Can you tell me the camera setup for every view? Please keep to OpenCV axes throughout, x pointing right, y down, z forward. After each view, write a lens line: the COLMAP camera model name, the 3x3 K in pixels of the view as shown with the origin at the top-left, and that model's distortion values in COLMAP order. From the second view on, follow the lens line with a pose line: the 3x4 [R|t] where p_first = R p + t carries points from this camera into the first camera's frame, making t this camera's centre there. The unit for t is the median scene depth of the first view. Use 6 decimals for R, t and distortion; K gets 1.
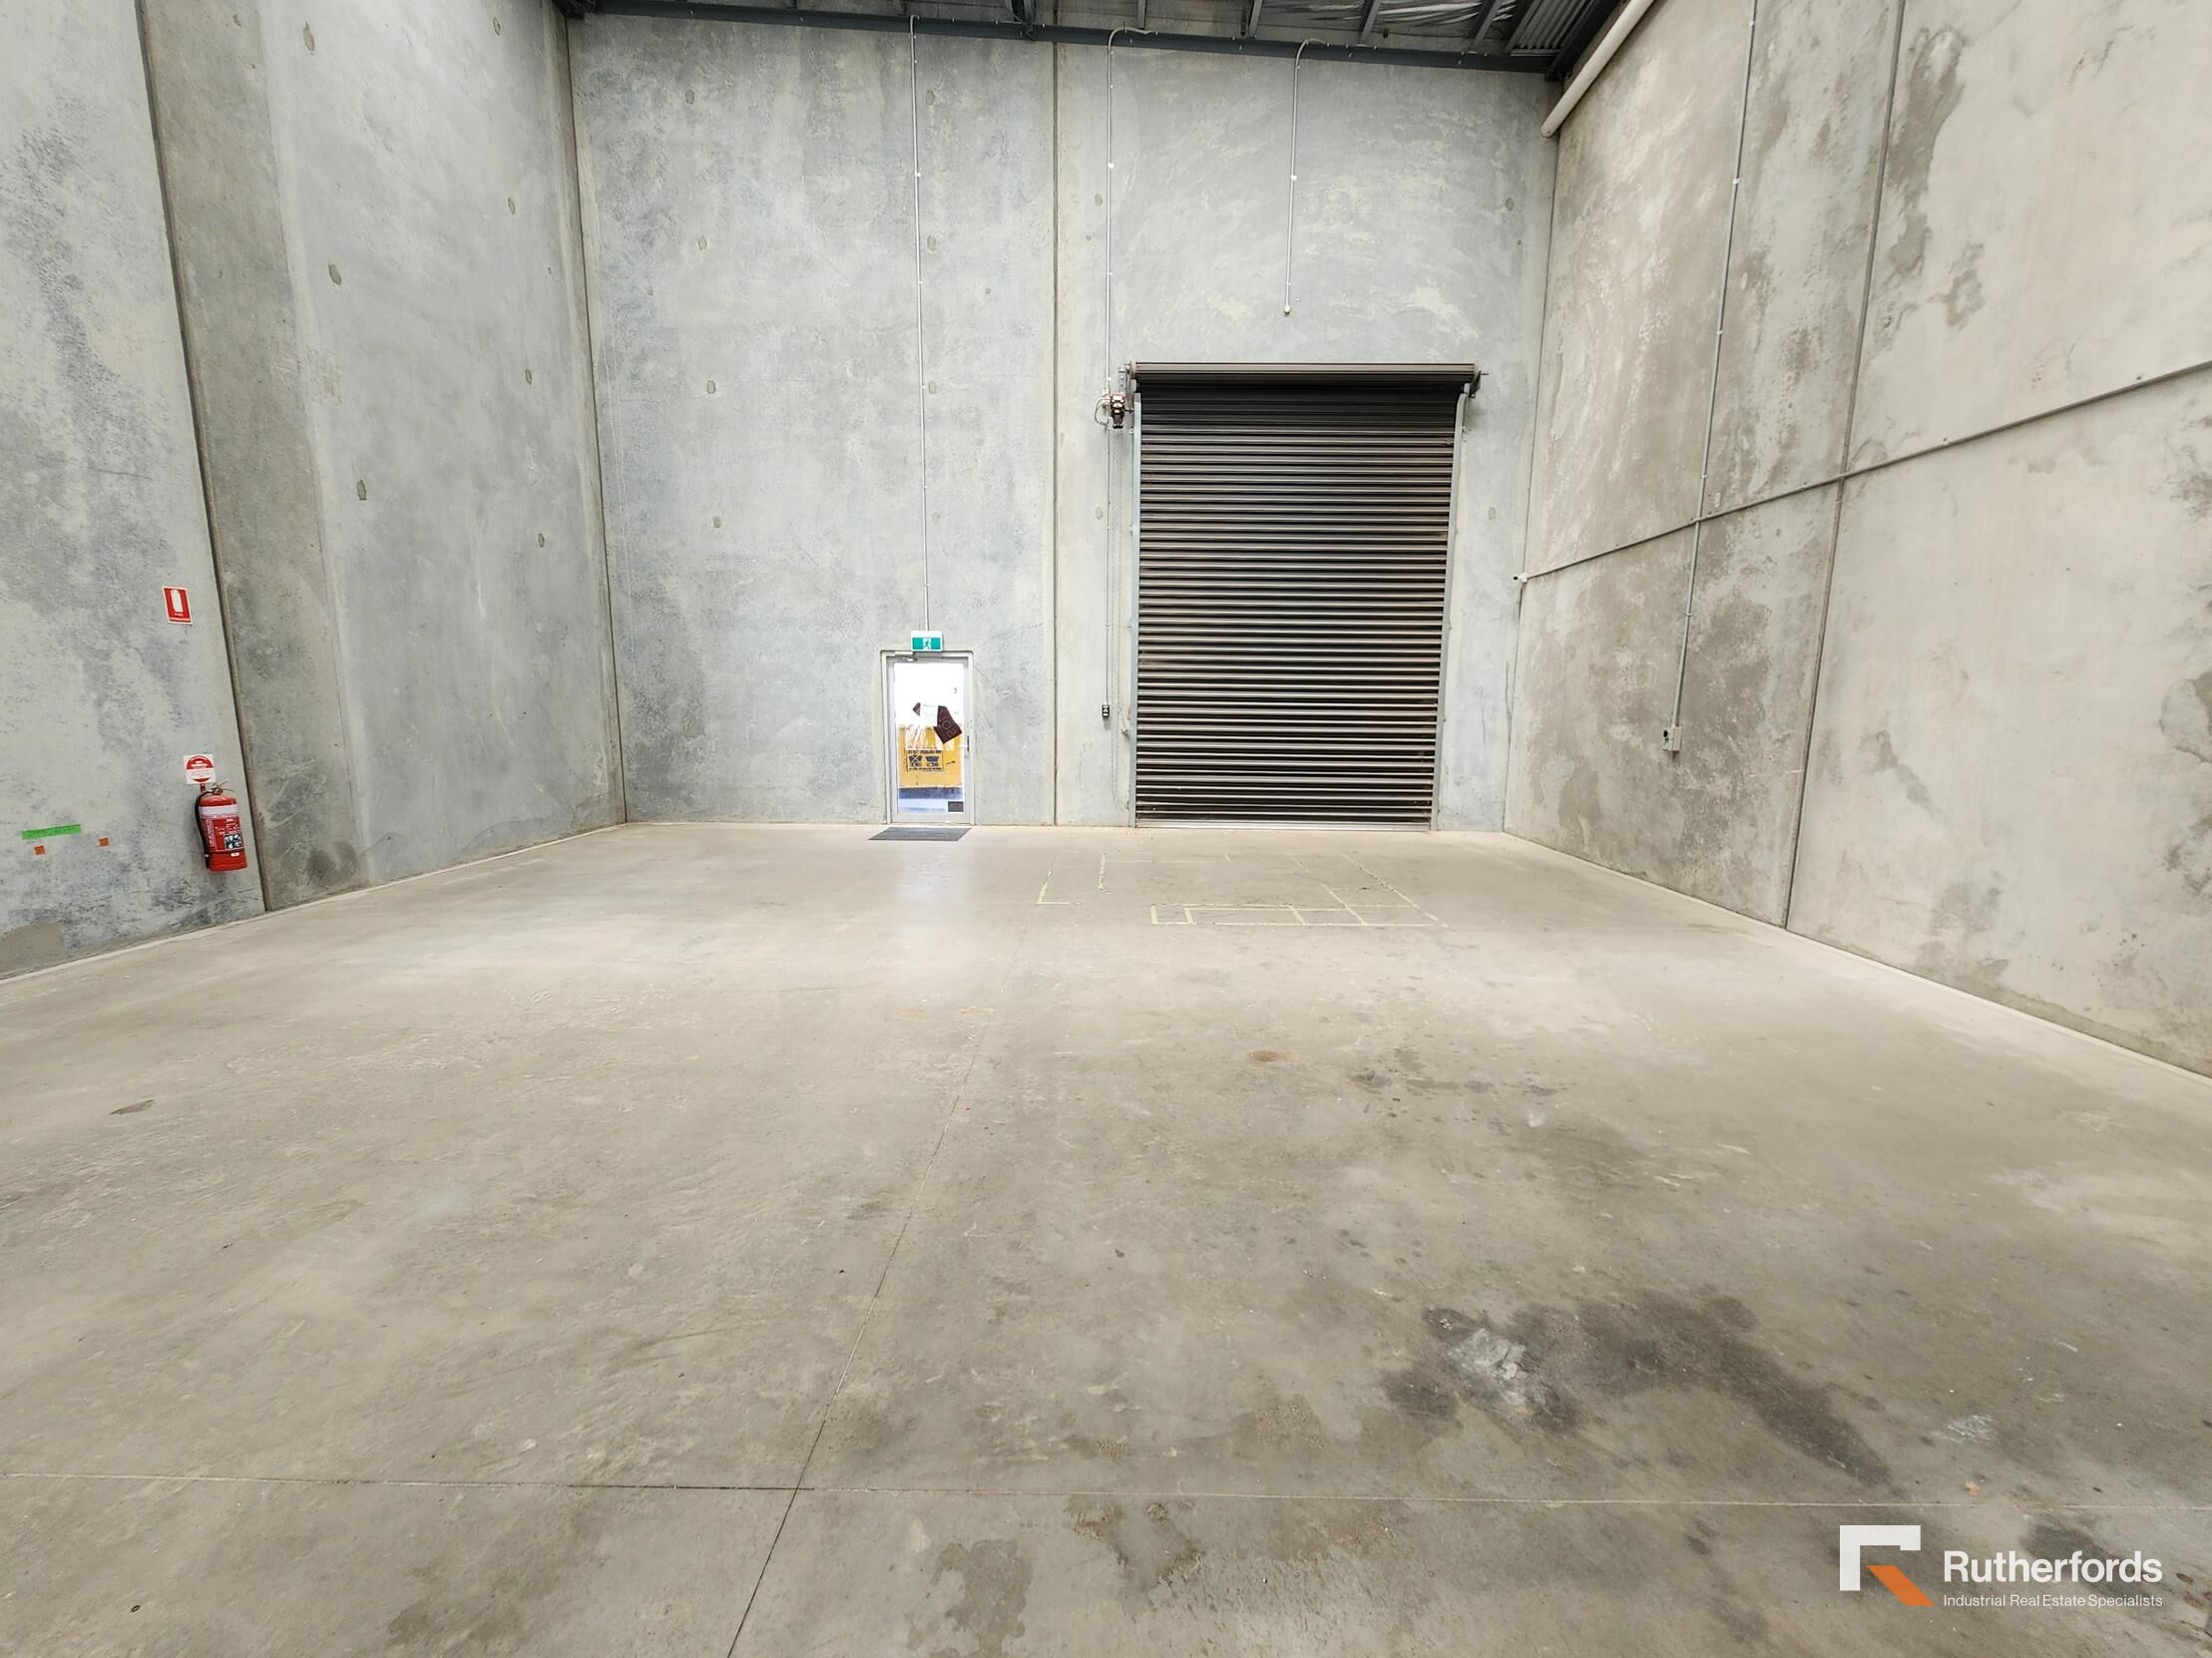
lens RADIAL K [[908.3, 0, 1118.9], [0, 908.3, 837.8], [0, 0, 1]] dist [0.001005, -0.001153]
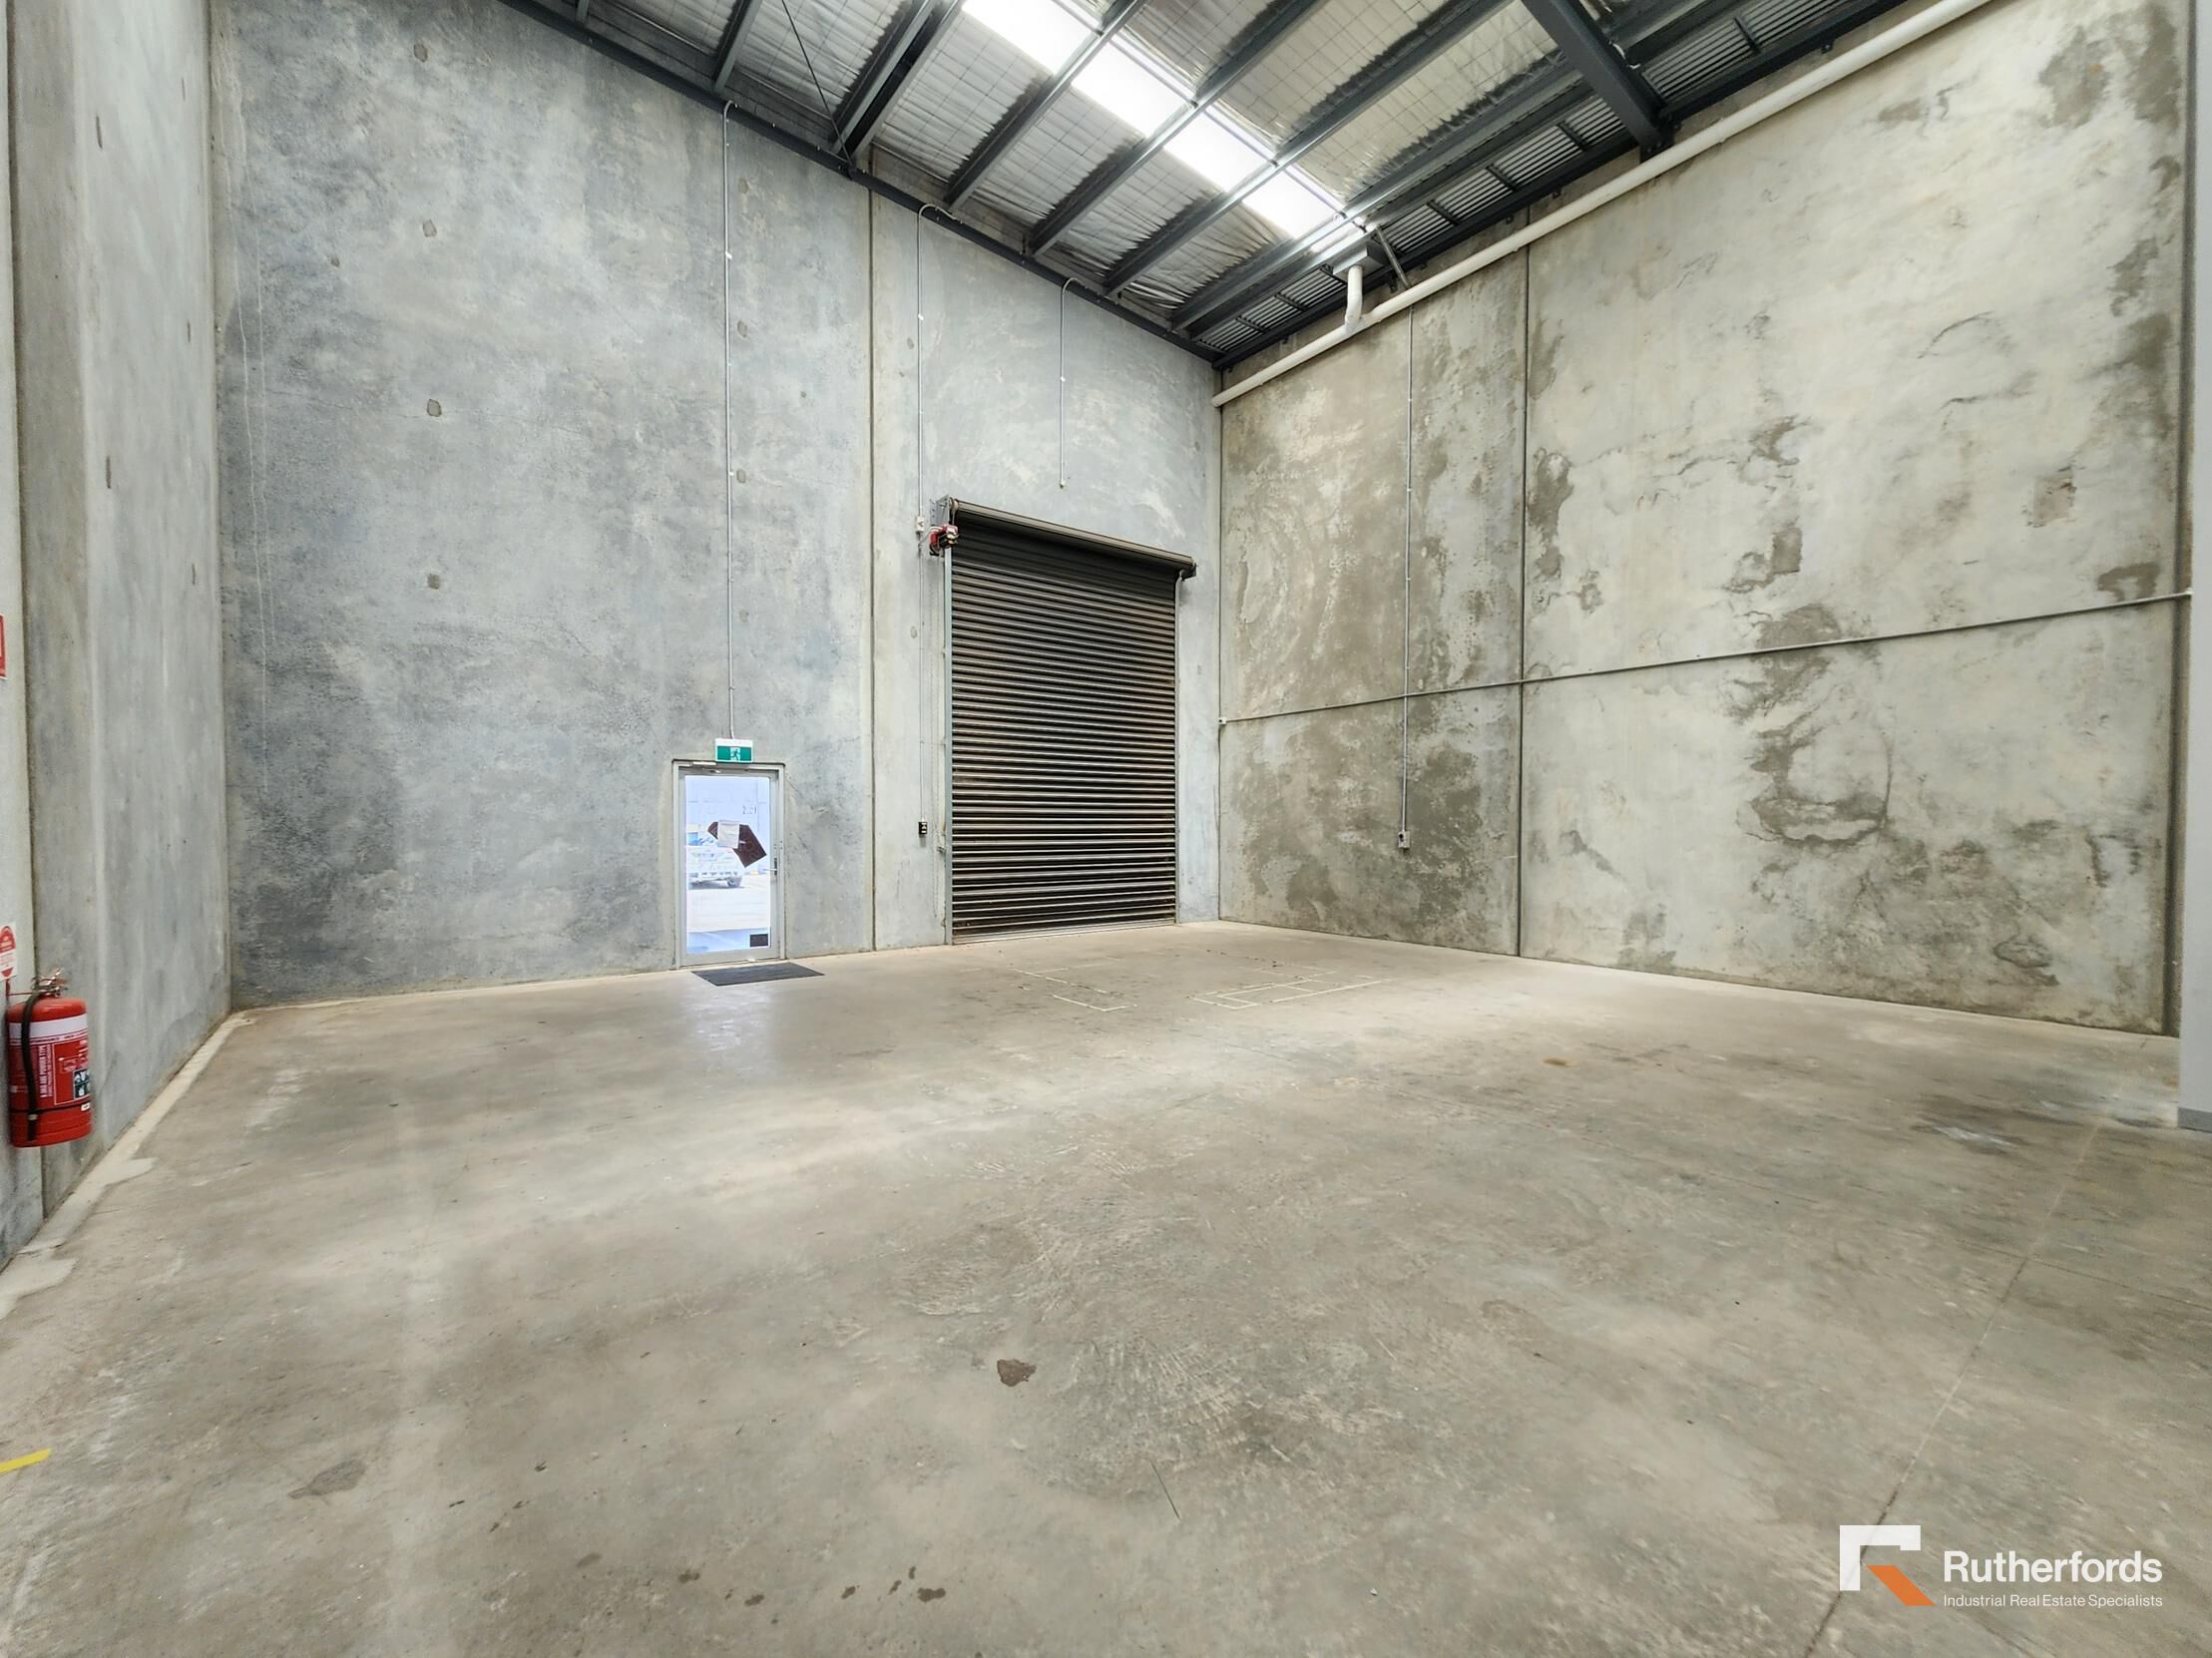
lens RADIAL K [[908.3, 0, 1130.9], [0, 908.3, 840.8], [0, 0, 1]] dist [0.001005, -0.001153]
pose [[0.777016, -0.022405, 0.629081, -0.502585], [0.101154, 0.990823, -0.089652, -0.016142], [-0.621300, 0.133295, 0.772152, 0.112992]]
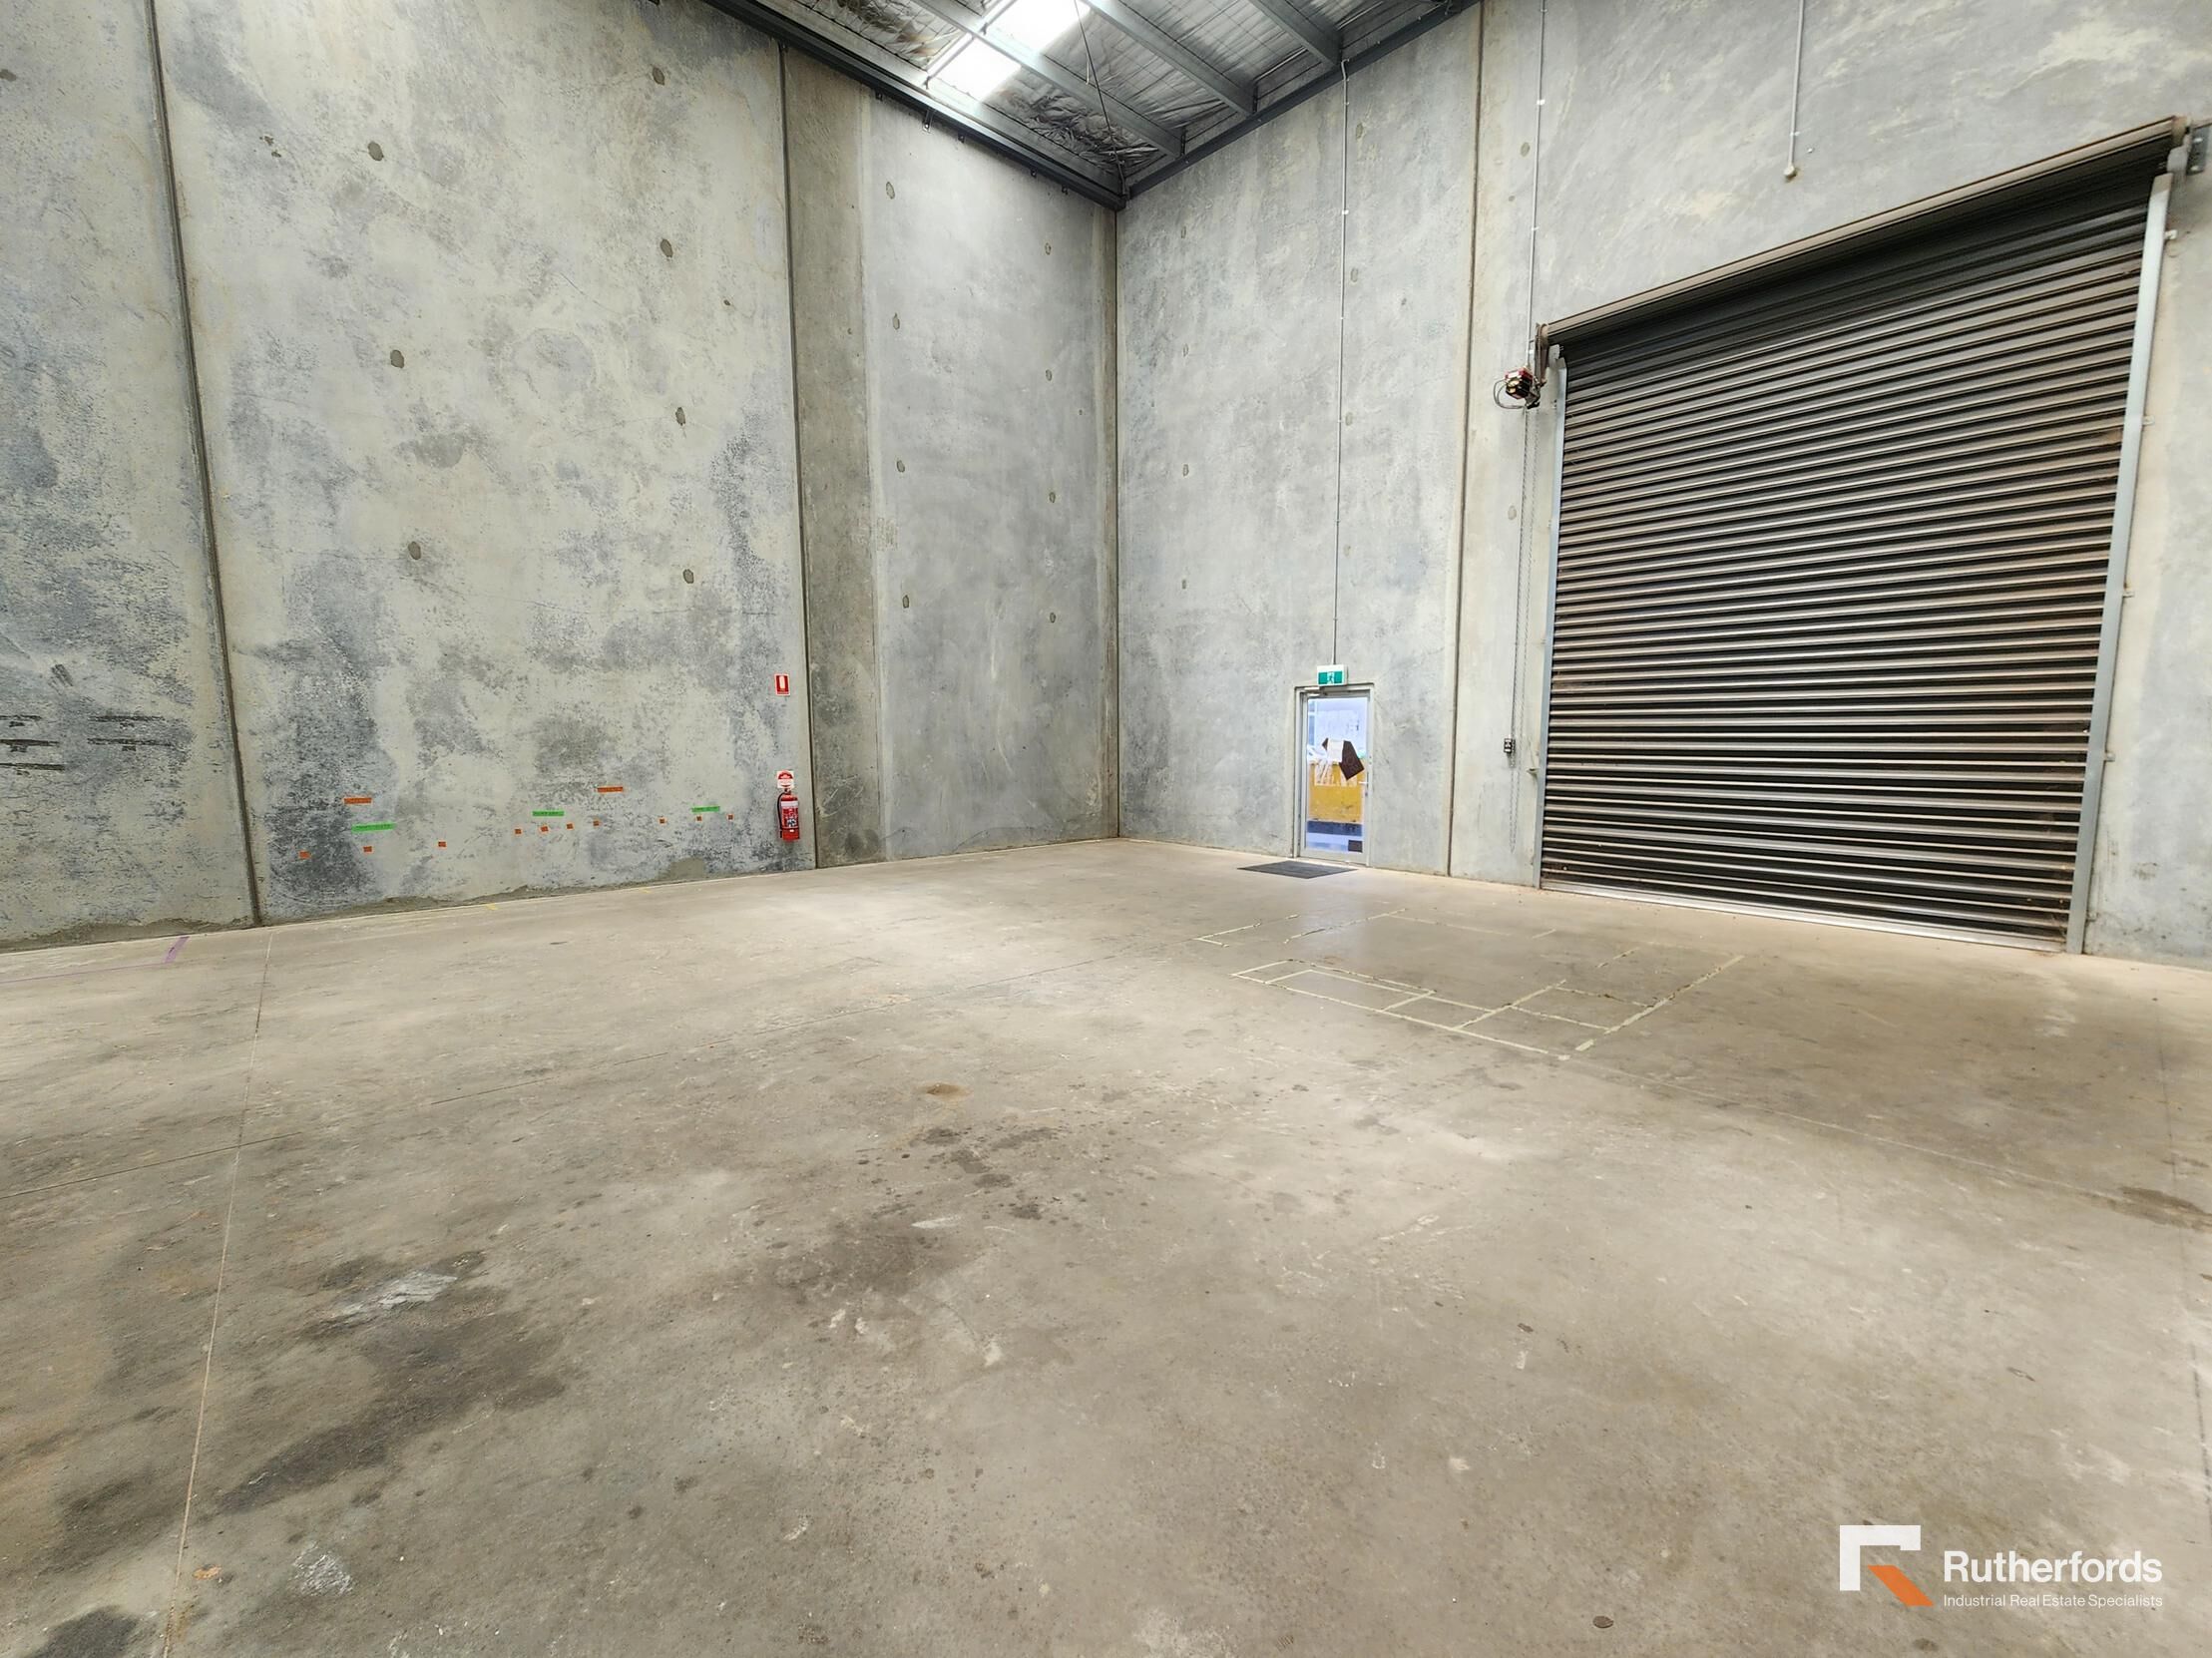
lens RADIAL K [[908.3, 0, 1110.5], [0, 908.3, 842.1], [0, 0, 1]] dist [0.001005, -0.001153]
pose [[0.666712, 0.074983, -0.741534, 0.404828], [-0.103074, 0.994642, 0.007903, -0.021038], [0.738153, 0.071163, 0.670869, 0.187791]]
